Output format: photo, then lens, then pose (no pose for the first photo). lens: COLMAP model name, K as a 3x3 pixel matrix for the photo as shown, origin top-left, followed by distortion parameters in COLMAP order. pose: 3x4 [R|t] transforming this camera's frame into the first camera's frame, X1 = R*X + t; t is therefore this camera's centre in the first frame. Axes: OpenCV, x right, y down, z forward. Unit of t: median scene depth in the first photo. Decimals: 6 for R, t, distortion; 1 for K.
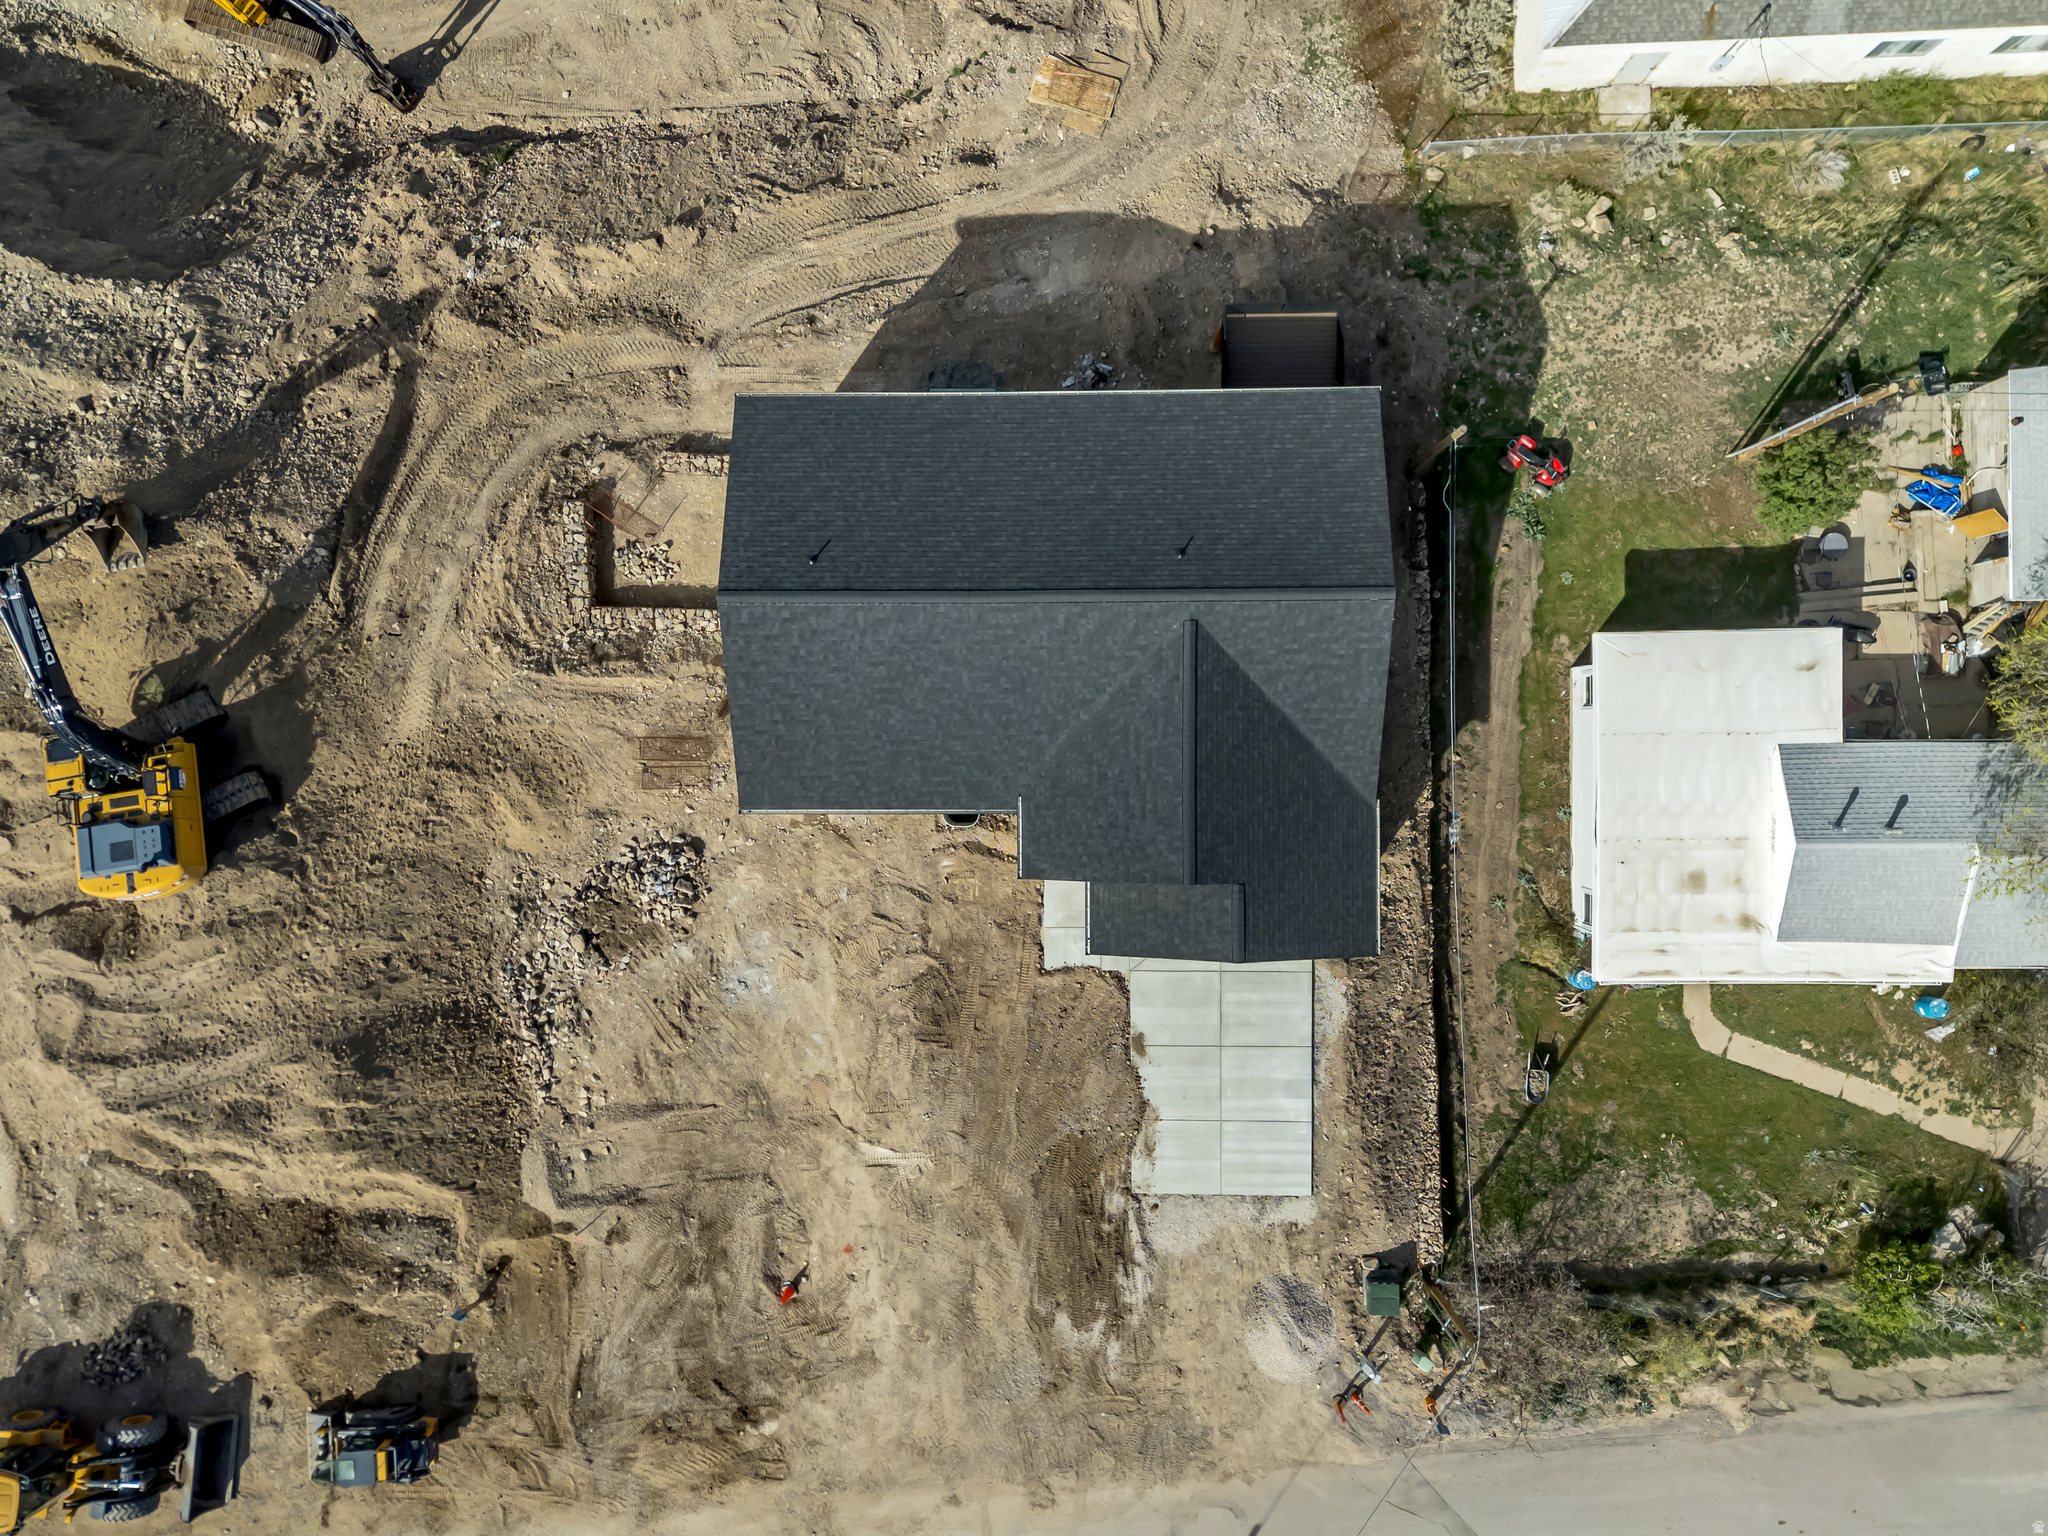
lens RADIAL K [[1518.5, 0, 1027.0], [0, 1518.5, 767.2], [0, 0, 1]] dist [0.075085, -0.068125]
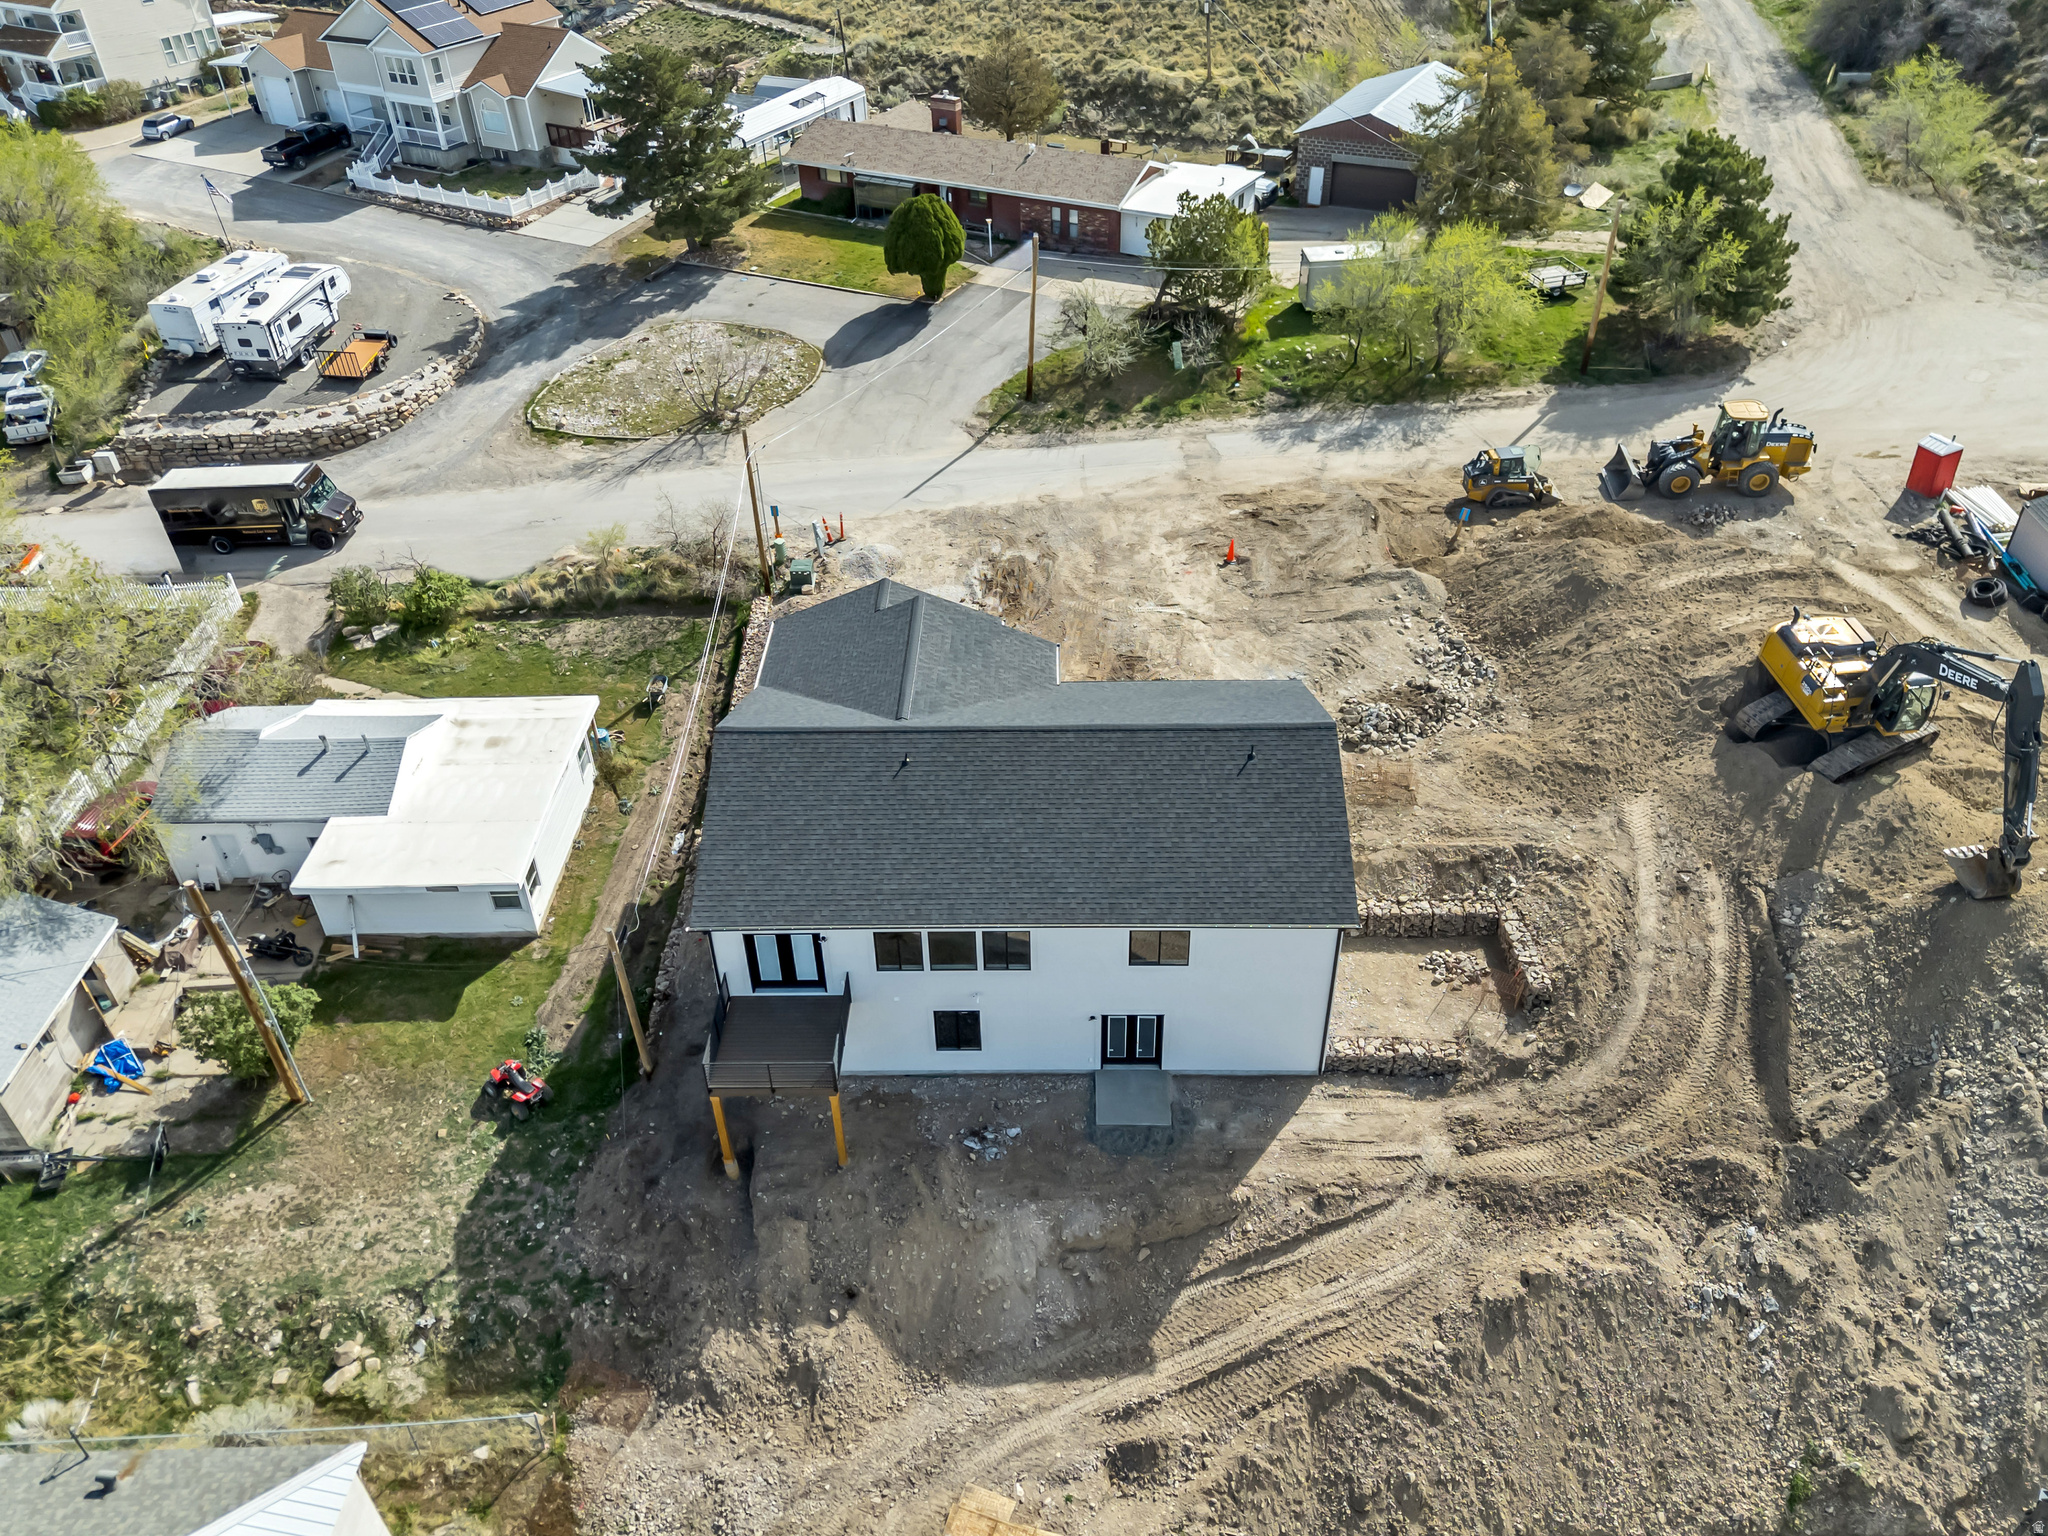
lens RADIAL K [[1518.5, 0, 1027.0], [0, 1518.5, 767.2], [0, 0, 1]] dist [0.075085, -0.068125]
pose [[-0.998608, 0.031316, 0.042447, -0.025354], [0.014274, -0.614260, 0.788975, -0.847688], [0.050781, 0.788482, 0.612958, 0.304720]]
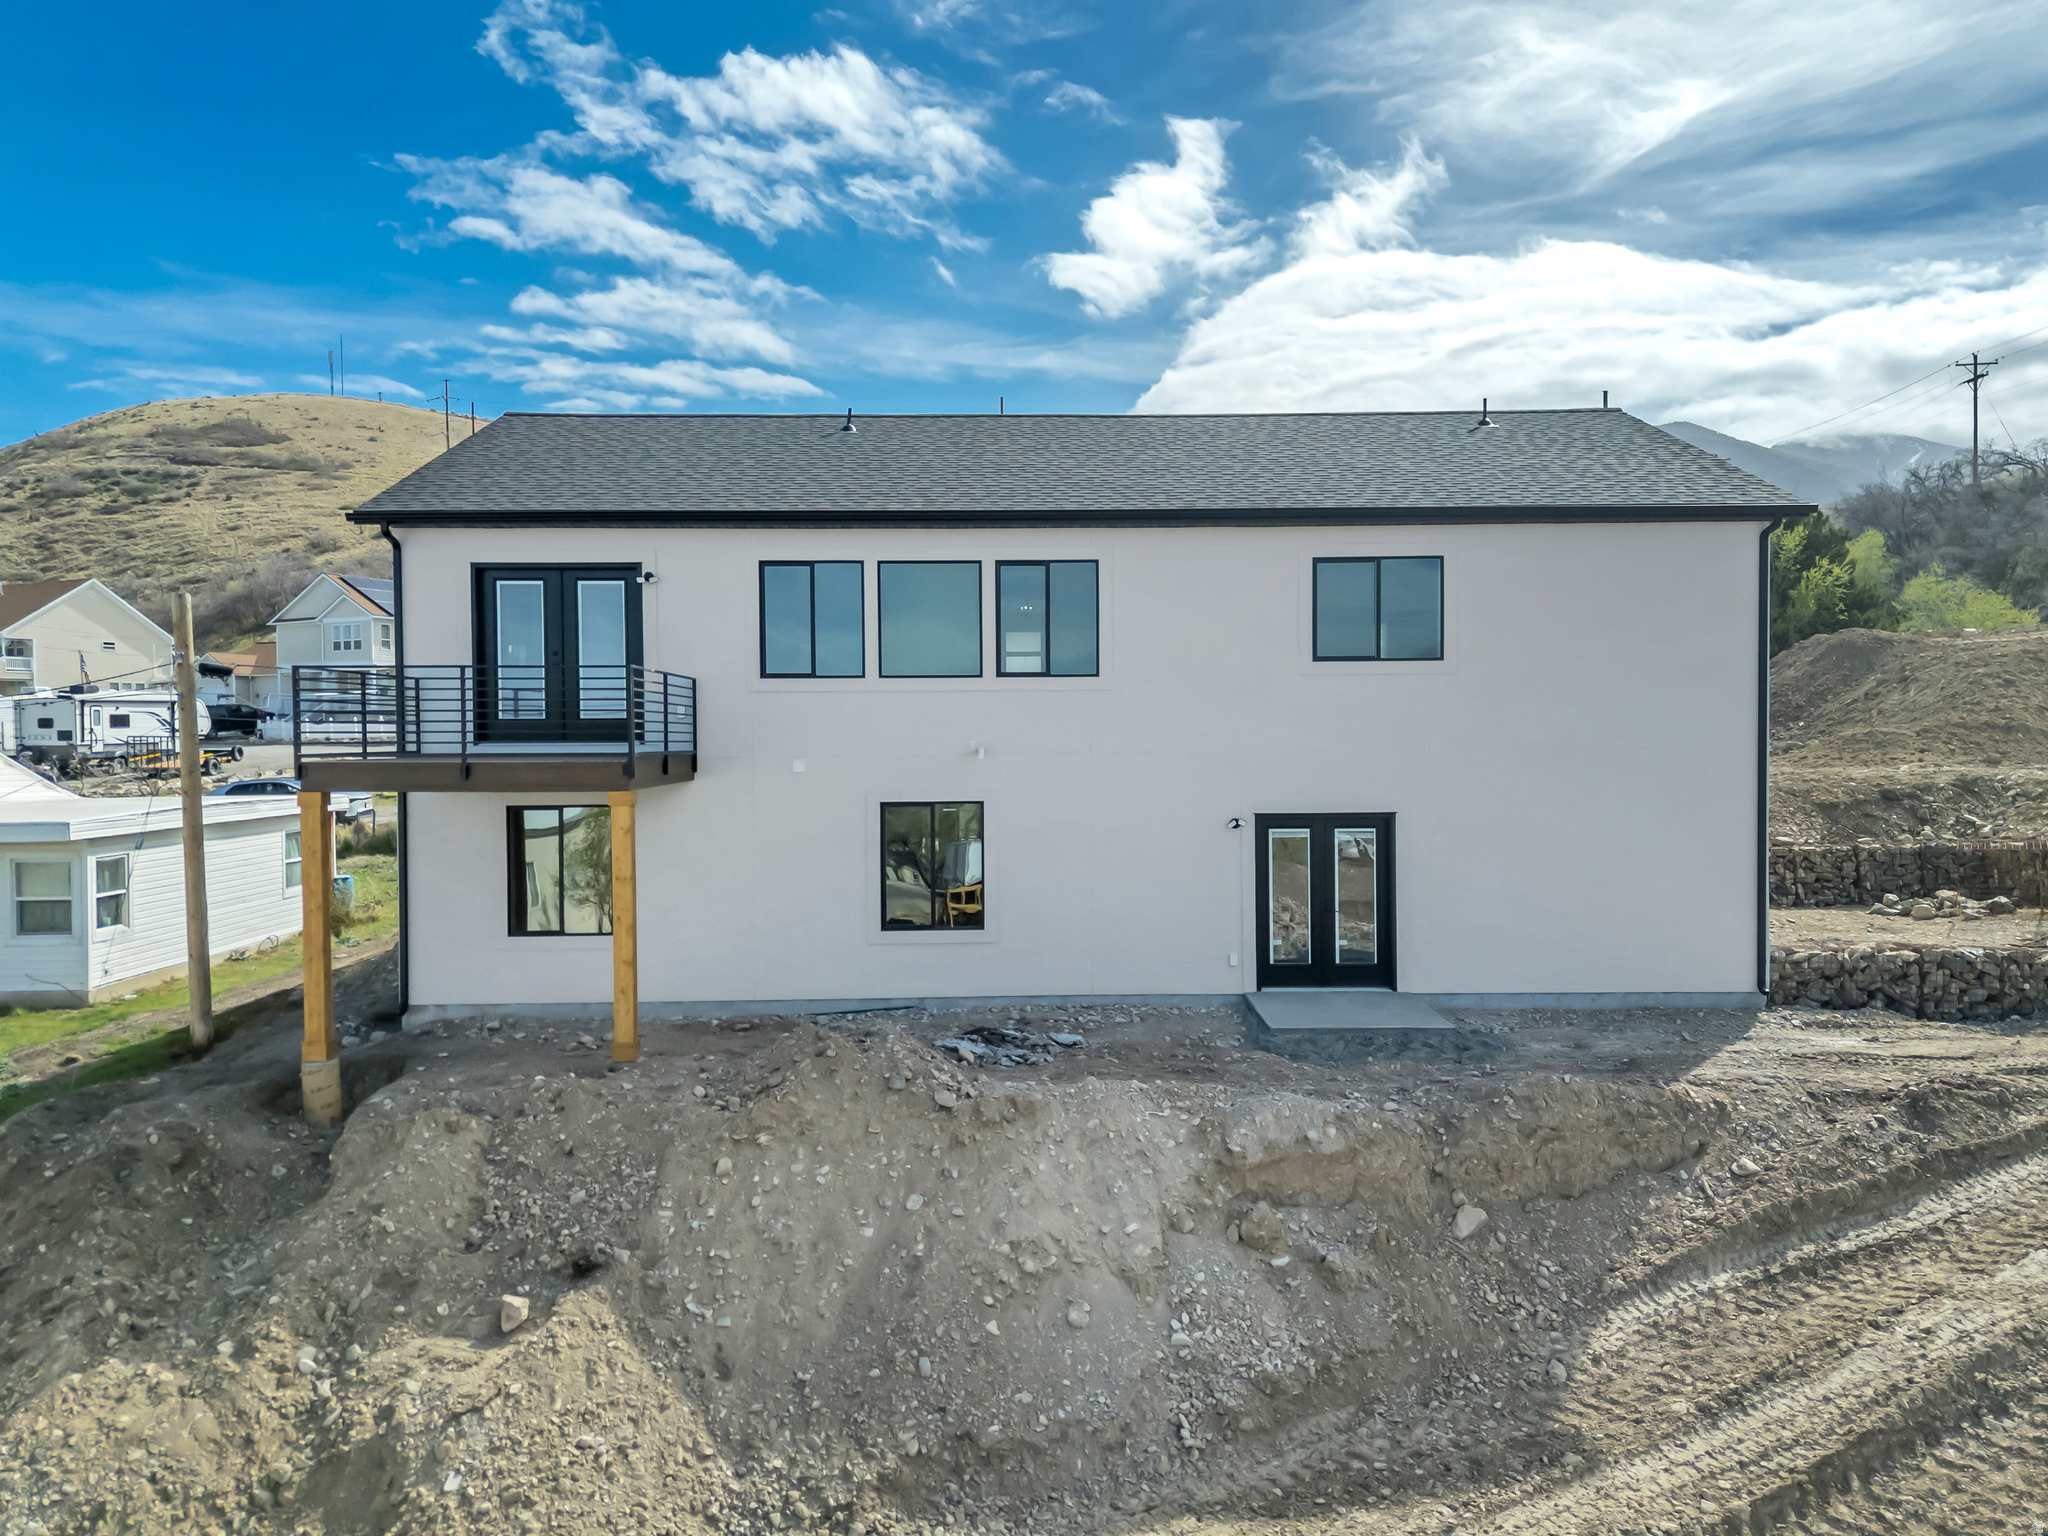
lens RADIAL K [[1519.2, 0, 1028.8], [0, 1519.2, 764.5], [0, 0, 1]] dist [0.052713, -0.041265]
pose [[-0.998991, 0.041647, -0.016816, 0.040912], [-0.018053, -0.029503, 0.999402, -0.622715], [0.041126, 0.998697, 0.030225, 0.959138]]
